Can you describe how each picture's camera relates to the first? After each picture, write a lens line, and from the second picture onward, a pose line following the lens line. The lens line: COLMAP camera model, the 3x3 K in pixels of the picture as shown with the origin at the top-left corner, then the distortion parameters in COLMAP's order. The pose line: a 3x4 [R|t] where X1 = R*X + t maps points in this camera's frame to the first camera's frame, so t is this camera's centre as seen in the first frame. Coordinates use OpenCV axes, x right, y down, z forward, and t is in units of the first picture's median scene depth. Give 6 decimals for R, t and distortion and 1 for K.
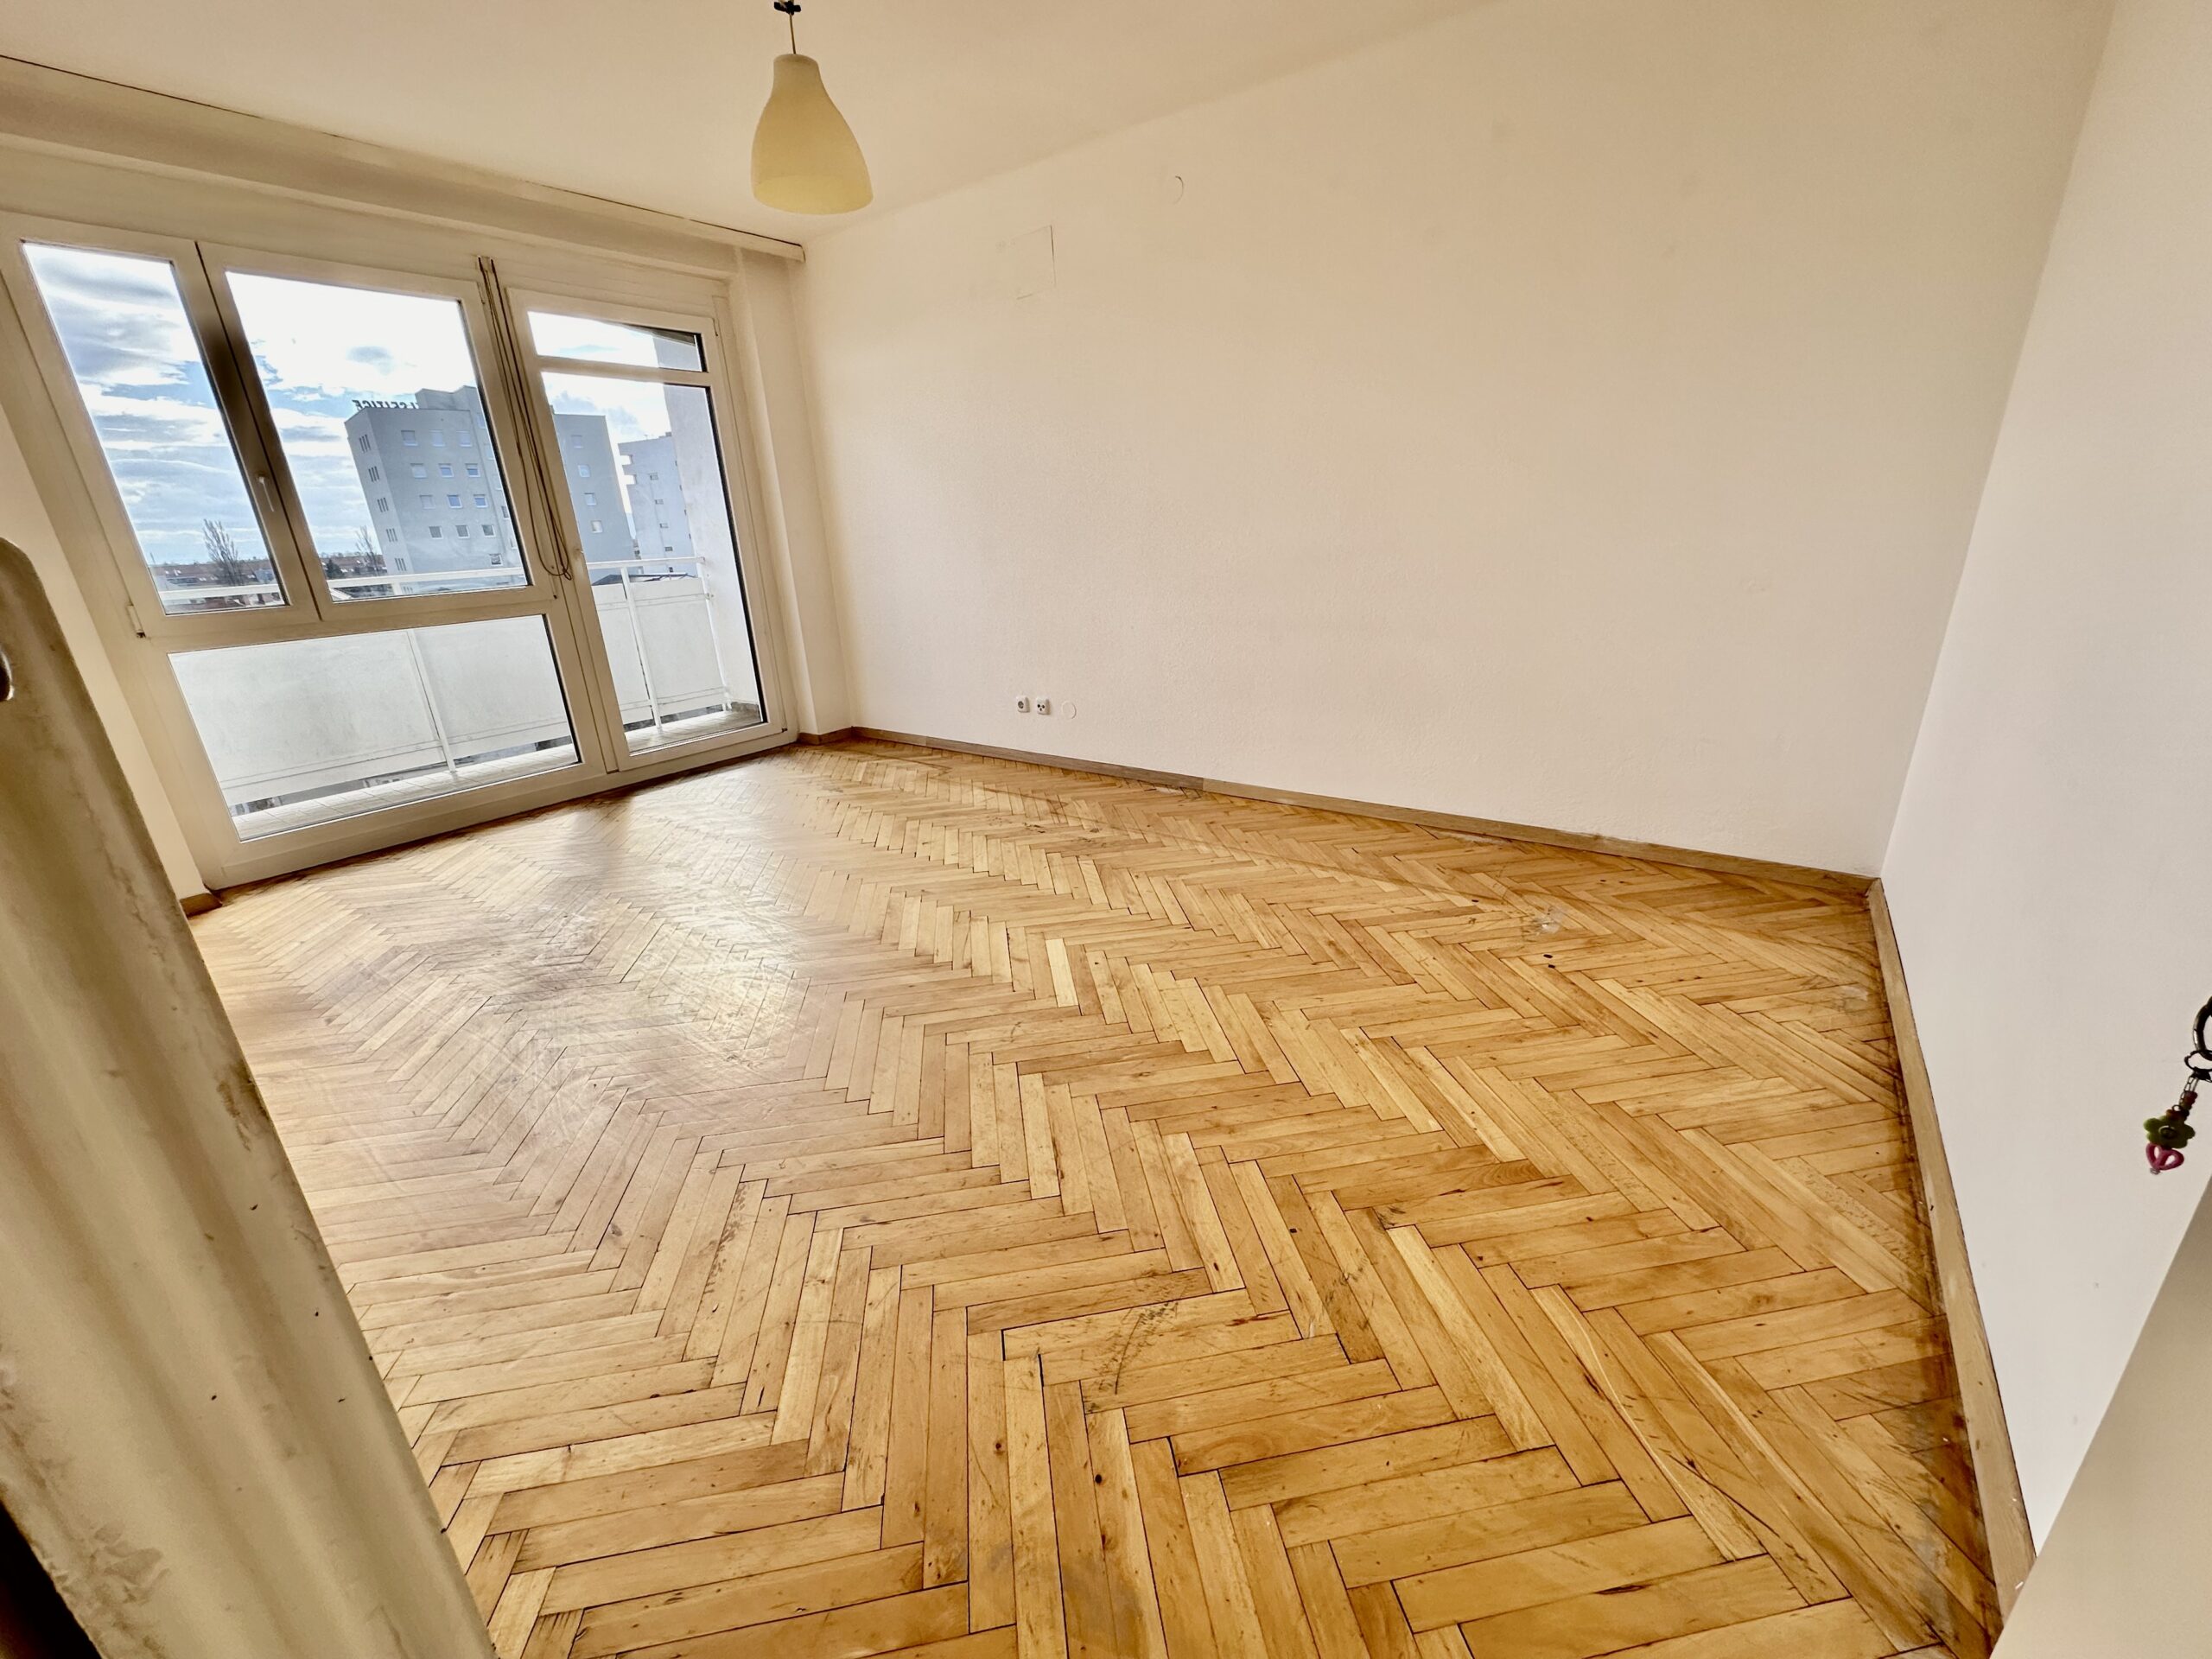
lens RADIAL K [[878.2, 0, 1109.0], [0, 878.2, 843.6], [0, 0, 1]] dist [-0.004259, 0.000996]
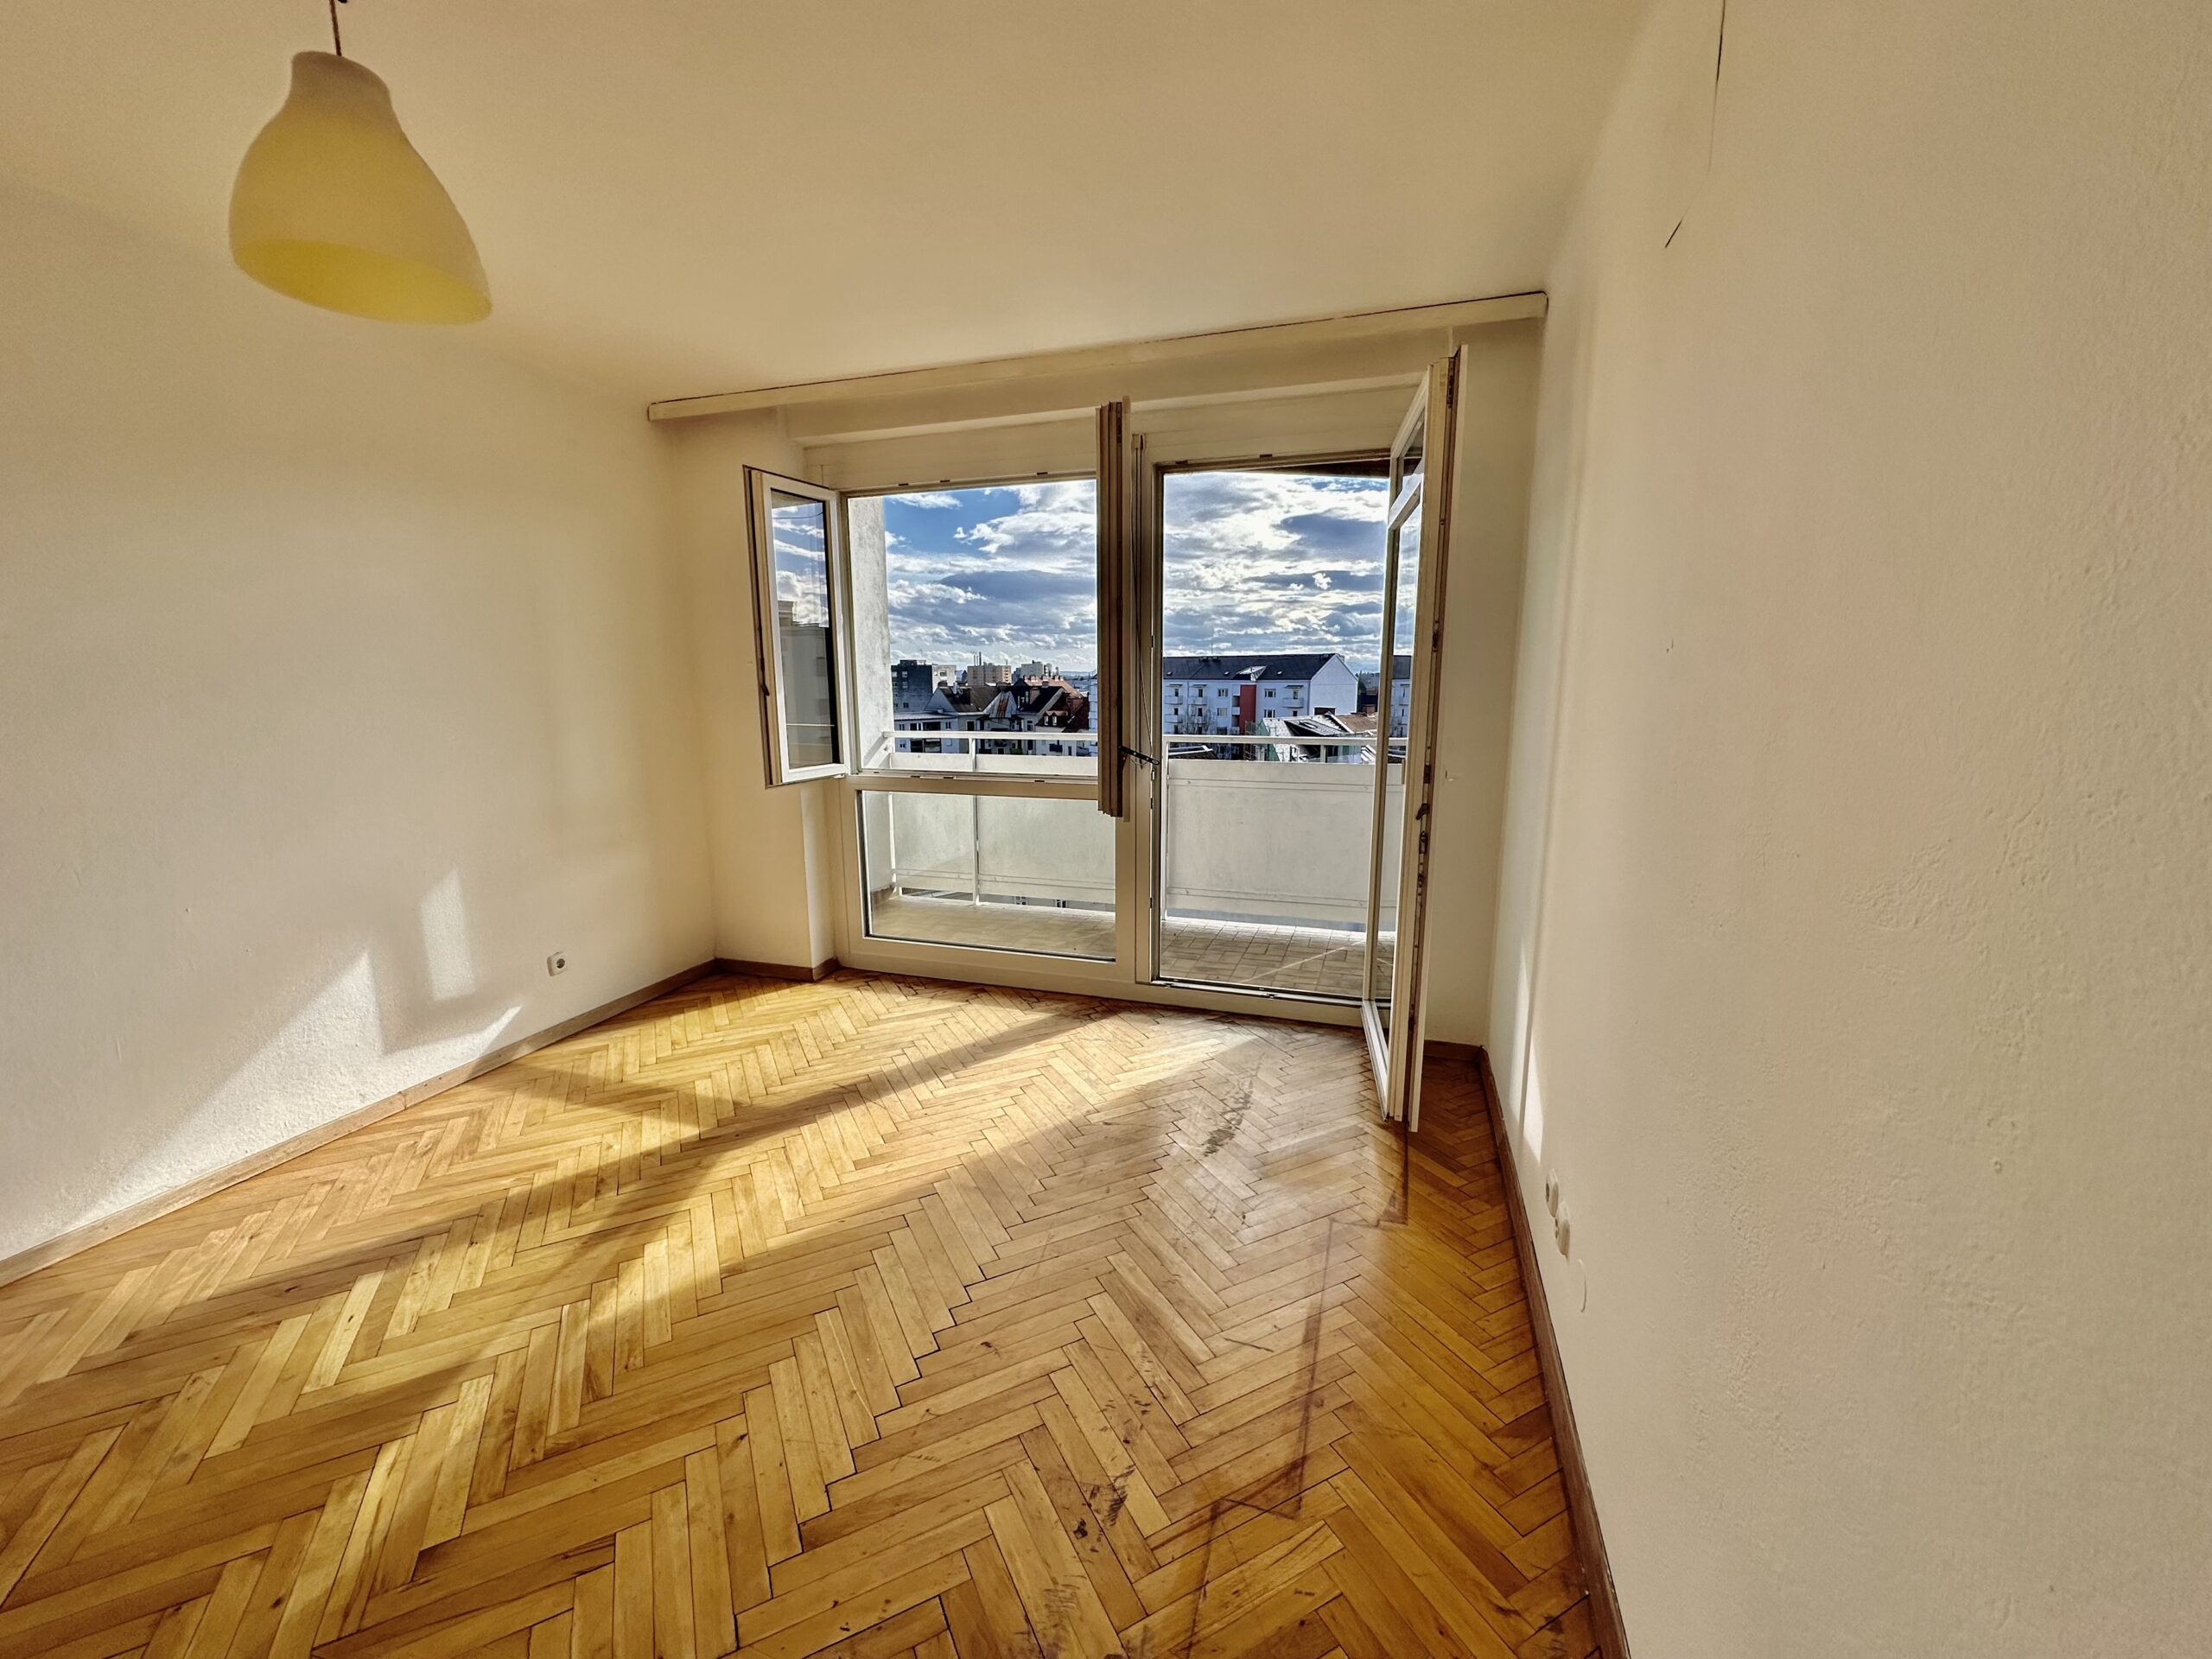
lens RADIAL K [[878.2, 0, 1104.5], [0, 878.2, 840.8], [0, 0, 1]] dist [-0.004259, 0.000996]
pose [[0.299209, 0.217371, -0.929098, 0.216970], [-0.337836, 0.934767, 0.109899, -0.331707], [0.892379, 0.281000, 0.353126, 0.701718]]
